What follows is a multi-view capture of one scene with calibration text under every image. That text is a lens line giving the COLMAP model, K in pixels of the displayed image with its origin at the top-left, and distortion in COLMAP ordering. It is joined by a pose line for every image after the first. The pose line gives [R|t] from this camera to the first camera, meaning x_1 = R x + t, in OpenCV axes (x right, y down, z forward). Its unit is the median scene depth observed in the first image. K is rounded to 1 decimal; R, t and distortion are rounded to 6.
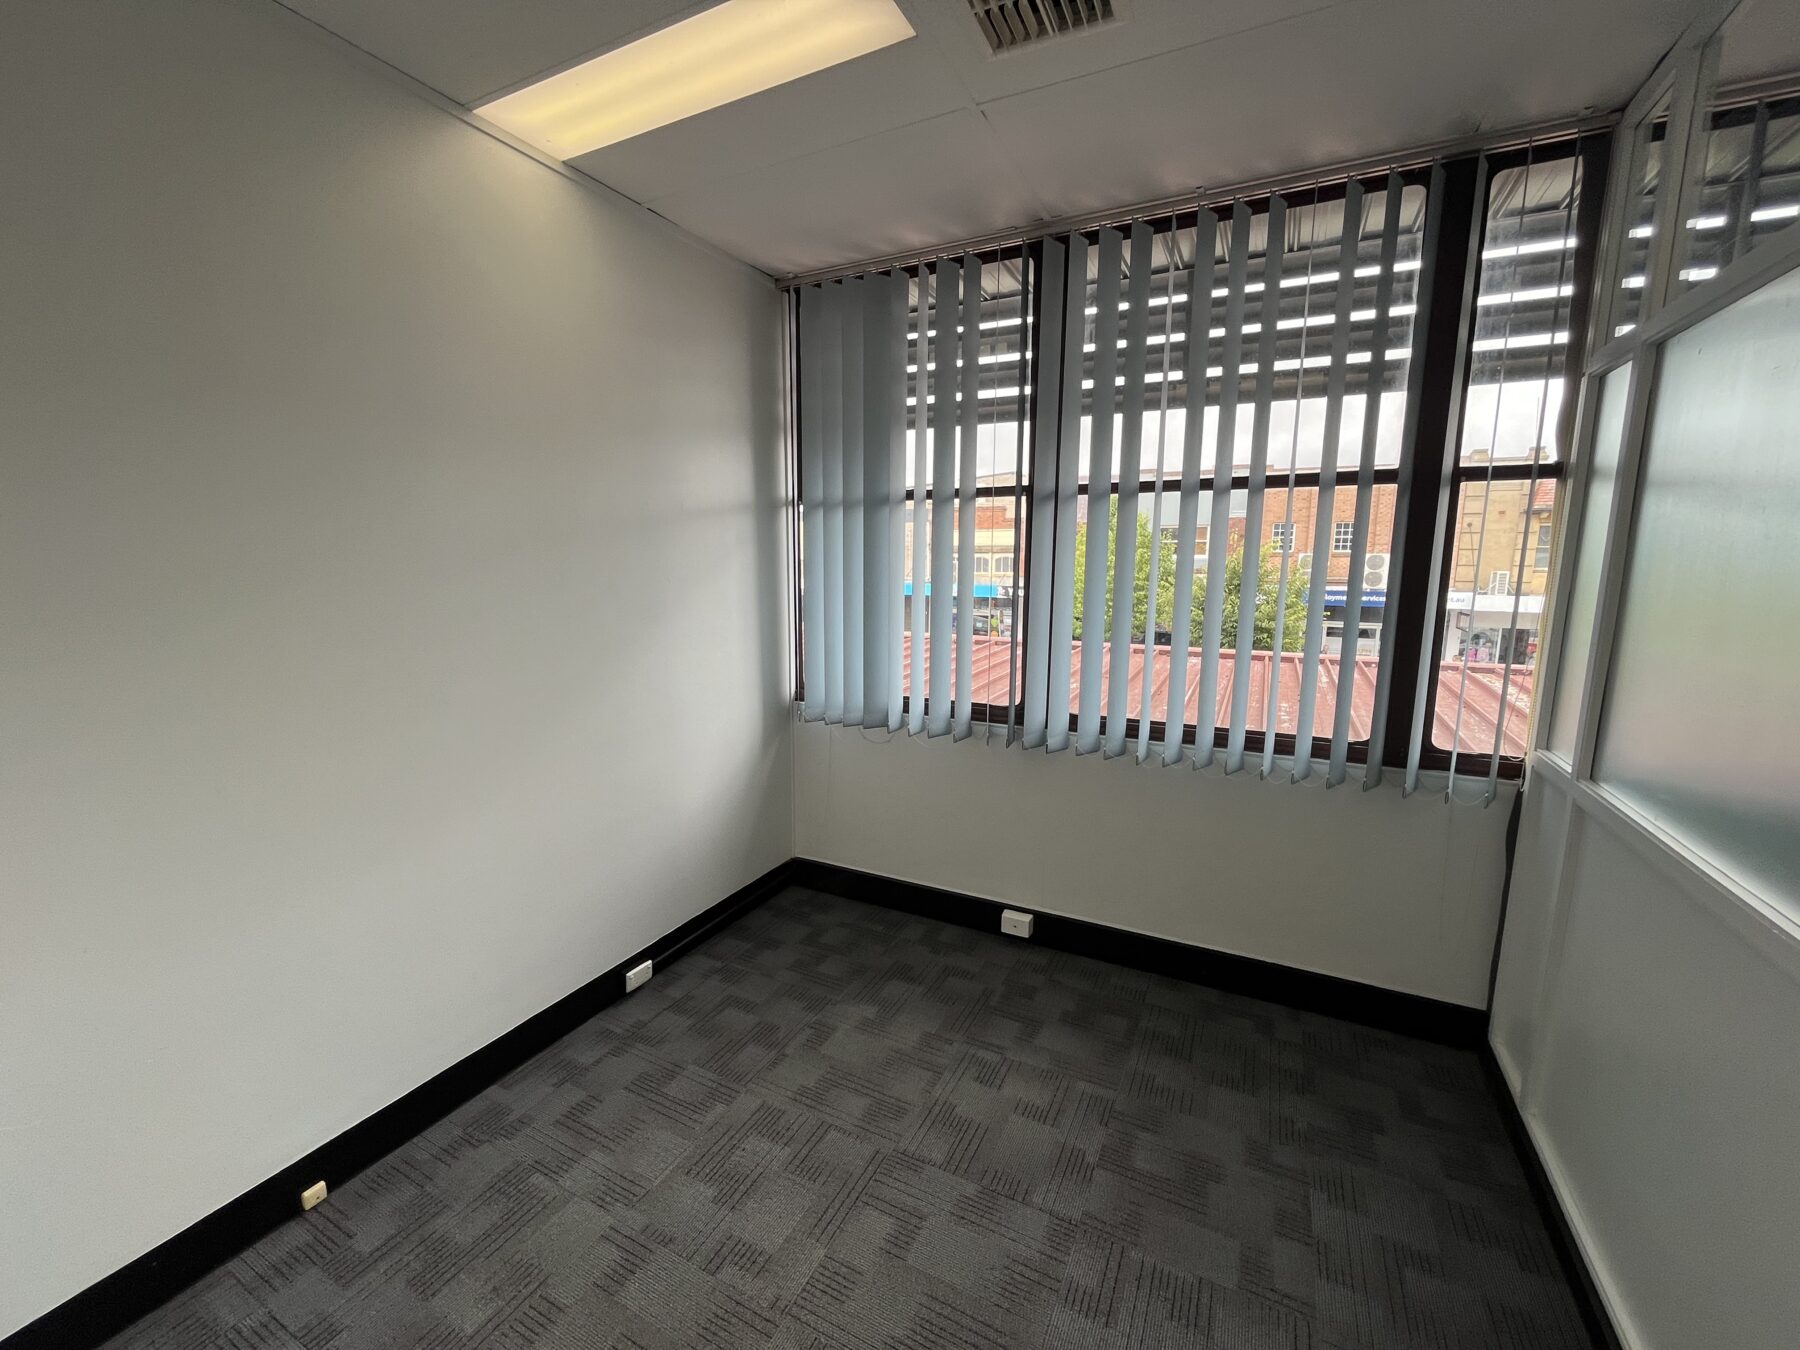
lens RADIAL K [[728.7, 0, 897.0], [0, 728.7, 672.0], [0, 0, 1]] dist [-0.000437, -0.000244]
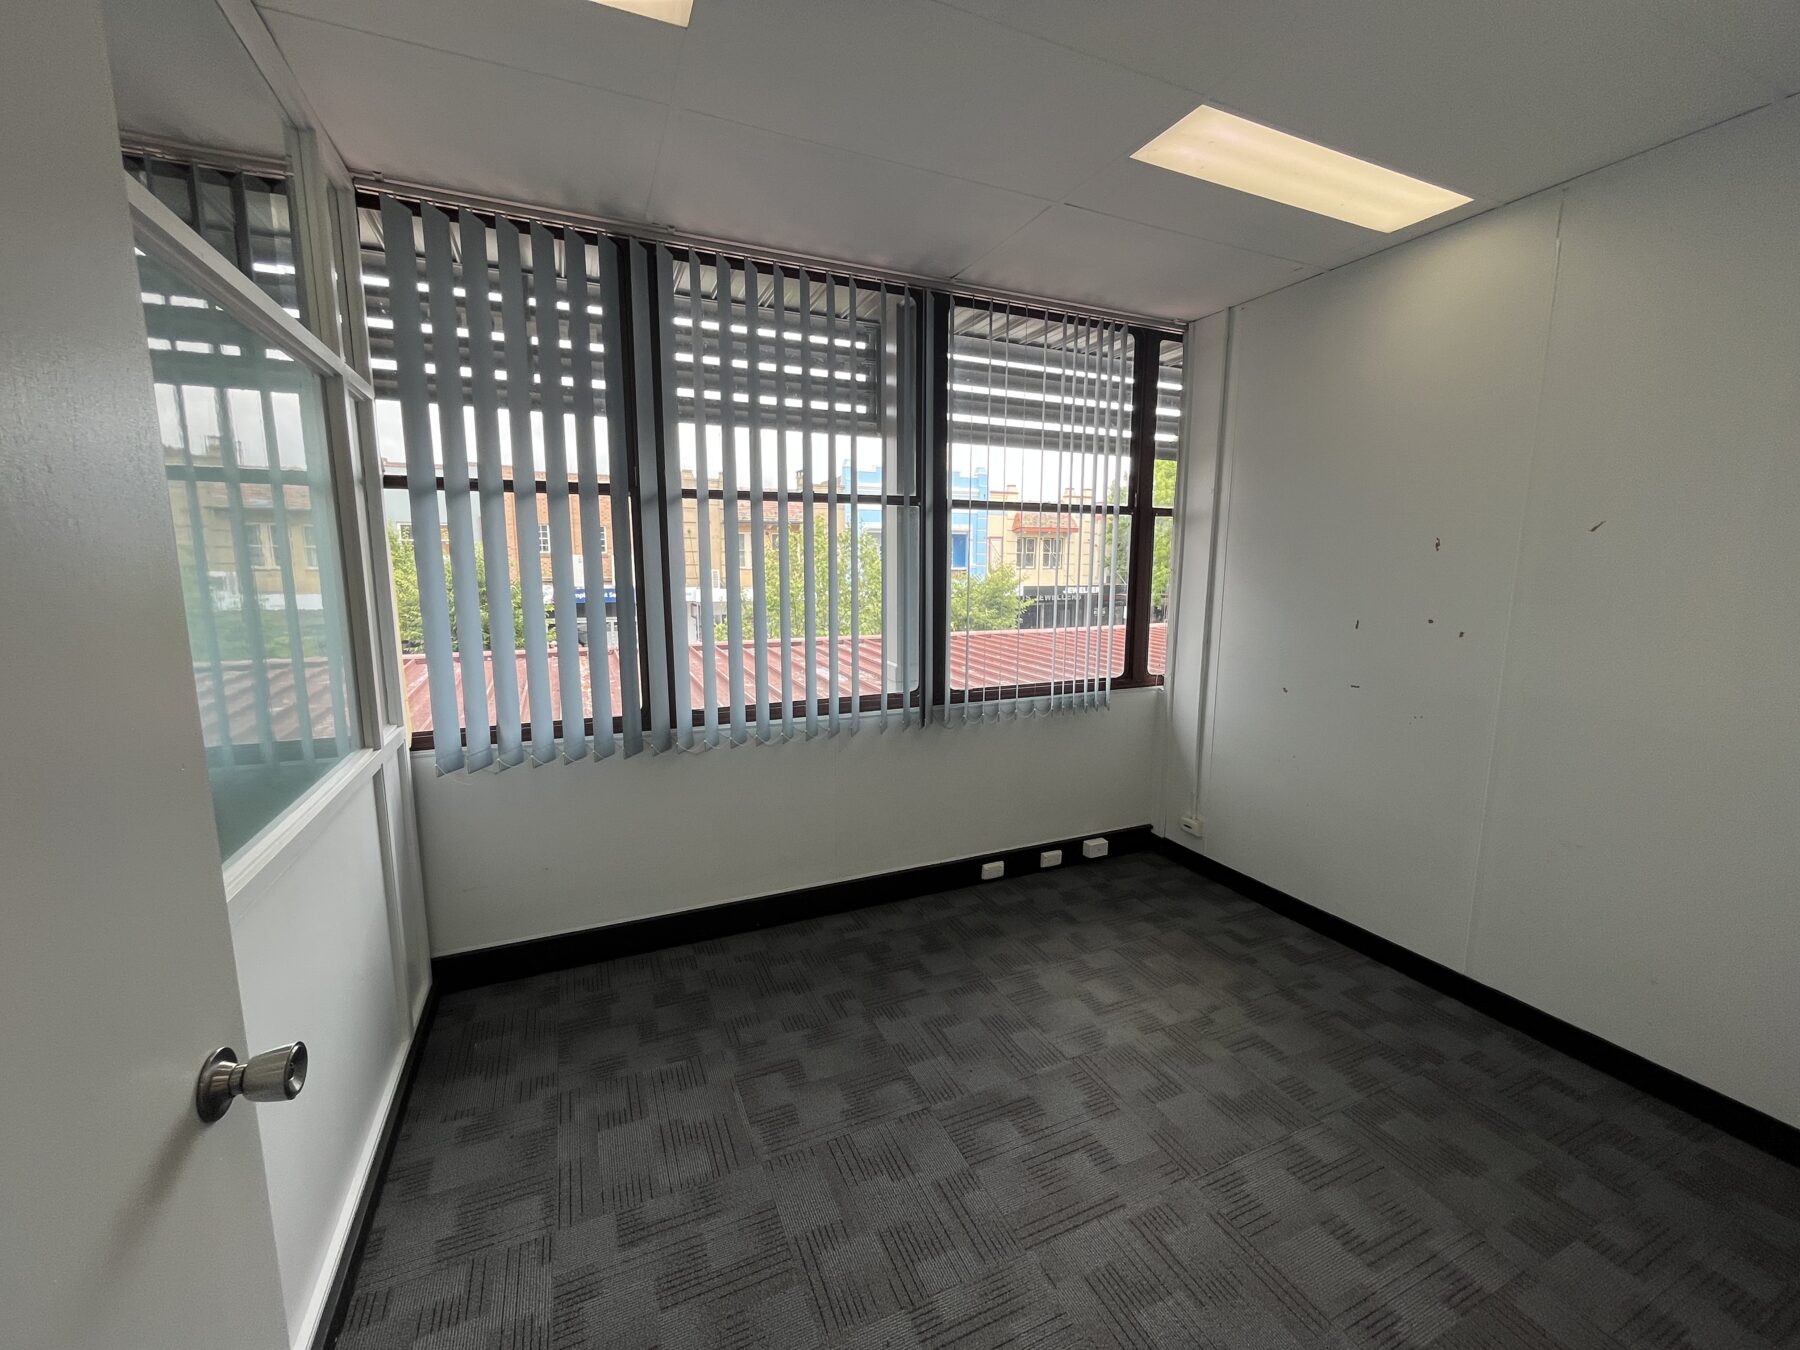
lens RADIAL K [[715.2, 0, 818.6], [0, 715.2, 672.3], [0, 0, 1]] dist [-0.000236, -0.000019]
pose [[0.655433, -0.118179, 0.745950, -0.367202], [0.116609, 0.991673, 0.054649, -0.028304], [-0.746197, 0.051166, 0.663756, 0.175654]]
